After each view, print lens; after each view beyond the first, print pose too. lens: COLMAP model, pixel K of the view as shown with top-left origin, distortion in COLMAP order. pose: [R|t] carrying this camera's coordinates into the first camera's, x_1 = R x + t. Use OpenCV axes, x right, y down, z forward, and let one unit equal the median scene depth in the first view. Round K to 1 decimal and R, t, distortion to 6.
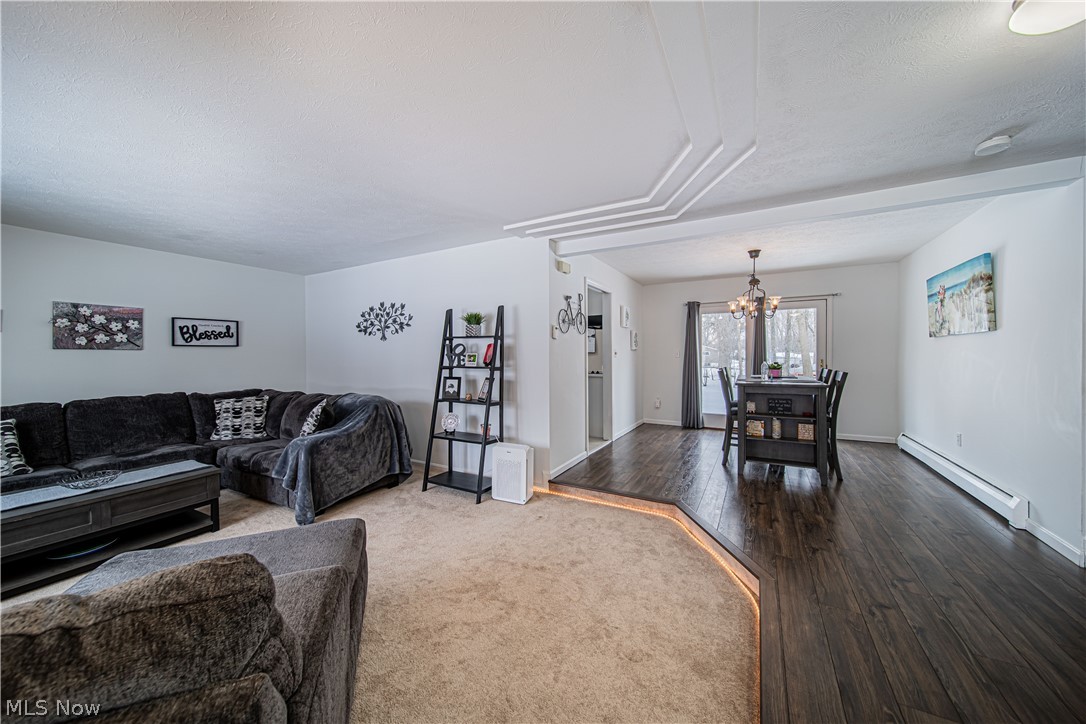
lens RADIAL K [[381.9, 0, 543.6], [0, 381.9, 356.4], [0, 0, 1]] dist [-0.000352, -0.000775]
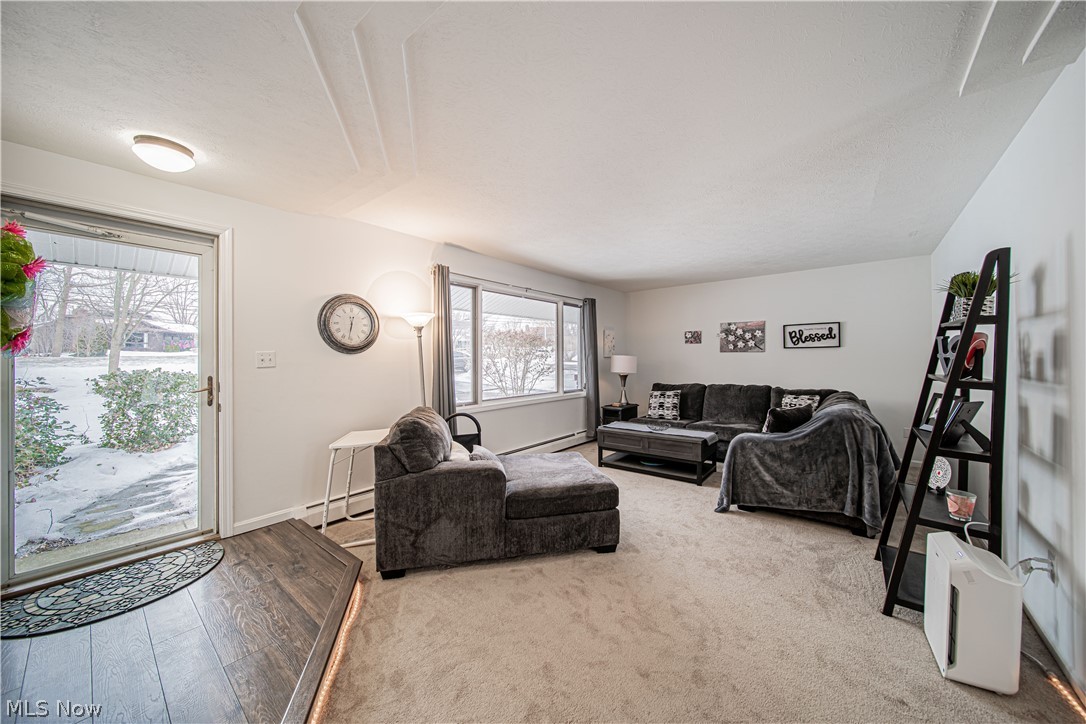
lens RADIAL K [[381.9, 0, 544.3], [0, 381.9, 358.9], [0, 0, 1]] dist [-0.000352, -0.000775]
pose [[-0.180803, 0.006603, -0.983497, 0.410067], [-0.001147, 0.999975, 0.006924, -0.001338], [0.983519, 0.002380, -0.180791, 0.506462]]
